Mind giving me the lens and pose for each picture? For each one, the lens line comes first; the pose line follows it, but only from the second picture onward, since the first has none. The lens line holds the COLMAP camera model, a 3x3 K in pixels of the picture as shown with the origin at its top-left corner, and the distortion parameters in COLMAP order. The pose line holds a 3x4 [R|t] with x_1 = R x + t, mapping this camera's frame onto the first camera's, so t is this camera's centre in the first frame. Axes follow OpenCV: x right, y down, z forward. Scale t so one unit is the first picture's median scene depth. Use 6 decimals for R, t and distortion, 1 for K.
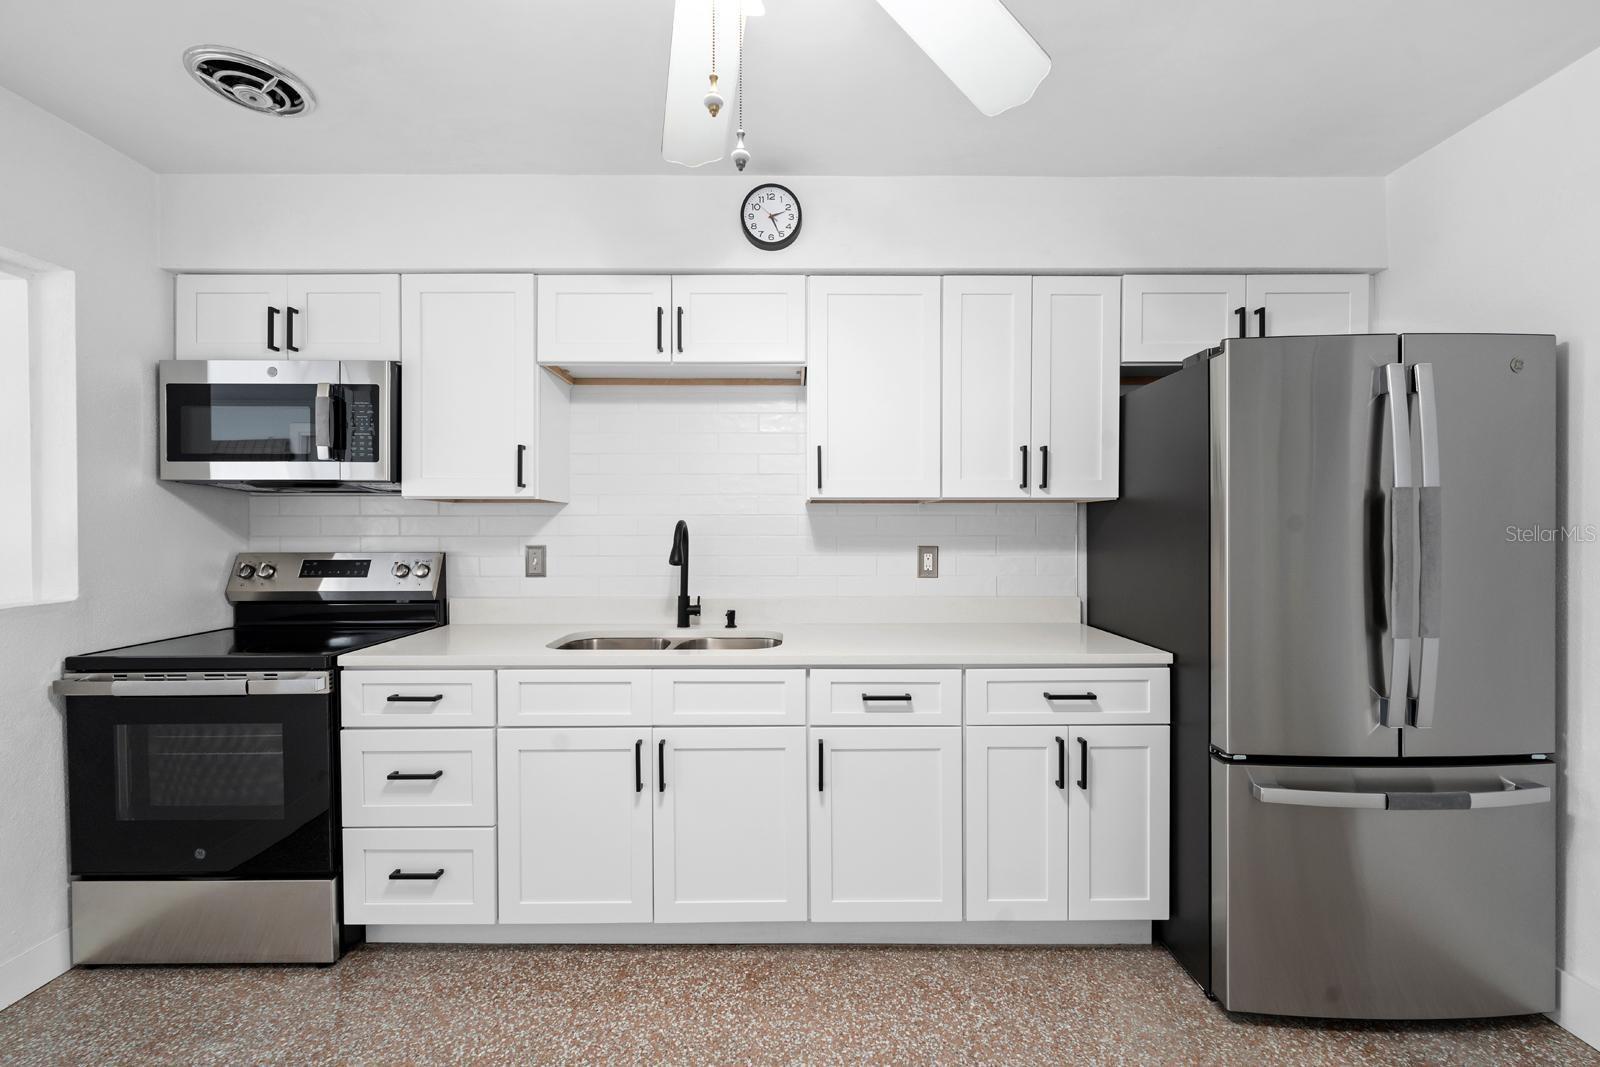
lens RADIAL K [[650.5, 0, 800.9], [0, 650.5, 534.2], [0, 0, 1]] dist [-0.000525, -0.000541]
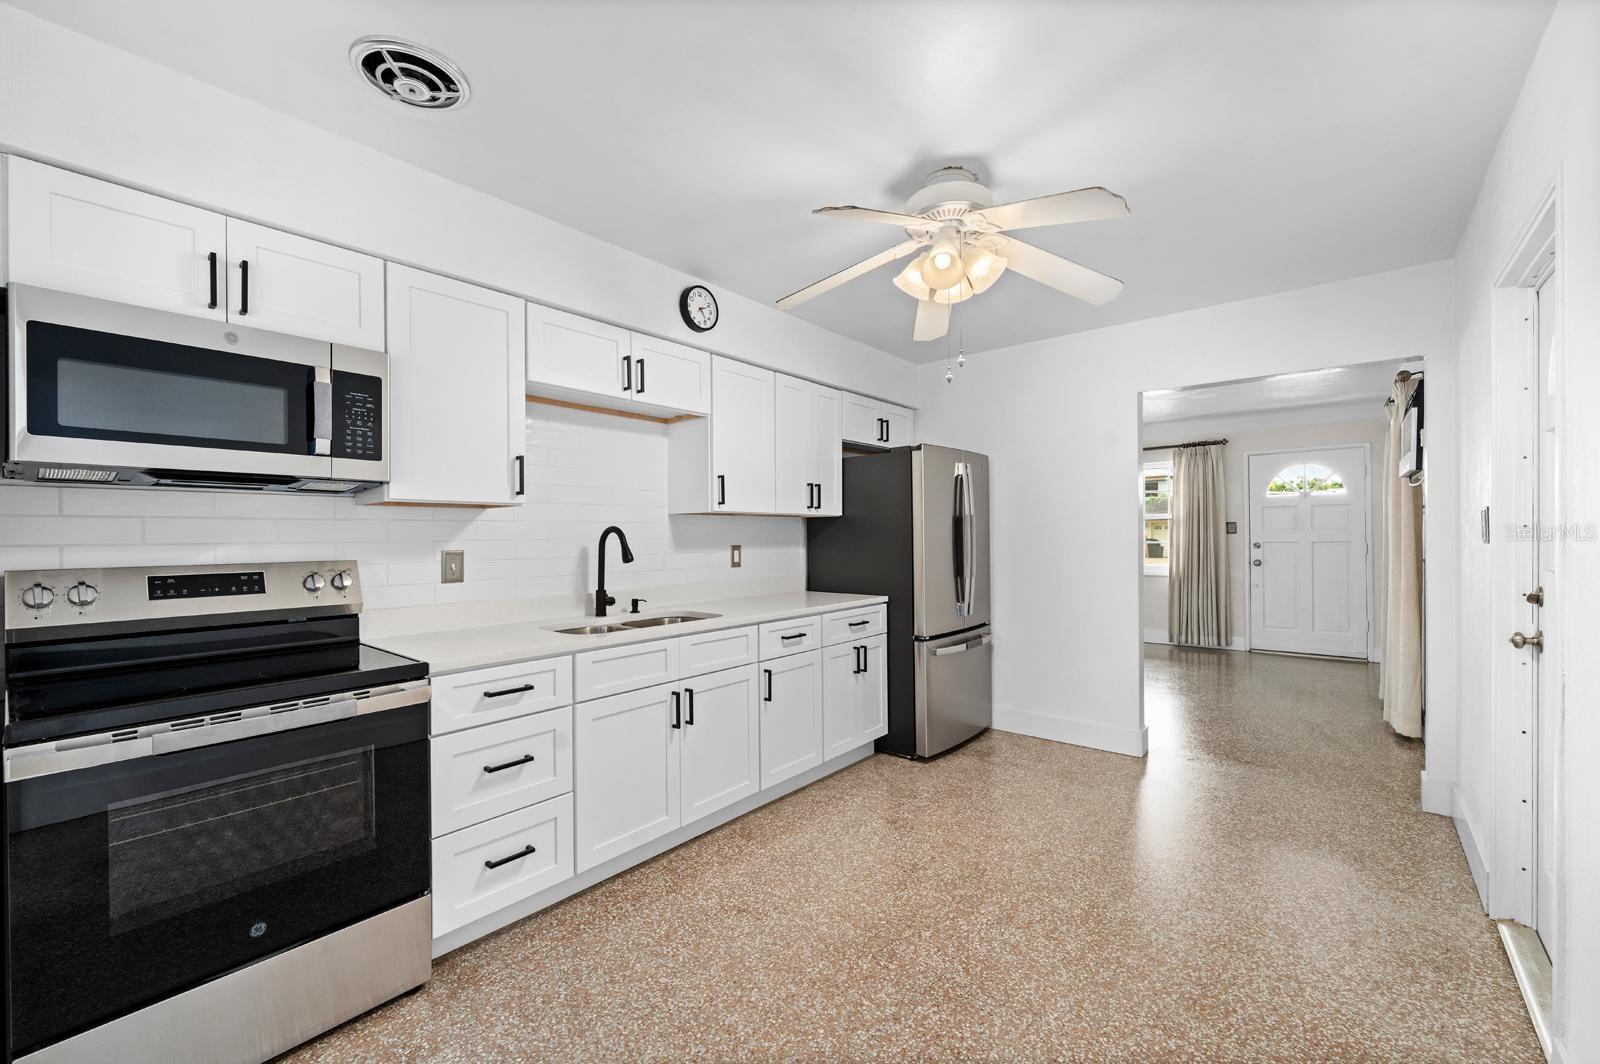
lens RADIAL K [[648.9, 0, 794.9], [0, 648.9, 534.9], [0, 0, 1]] dist [-0.001701, -0.000199]
pose [[0.646086, -0.003270, 0.763258, -0.978111], [0.014015, 0.999873, -0.007580, 0.009359], [-0.763136, 0.015595, 0.646050, -0.045021]]
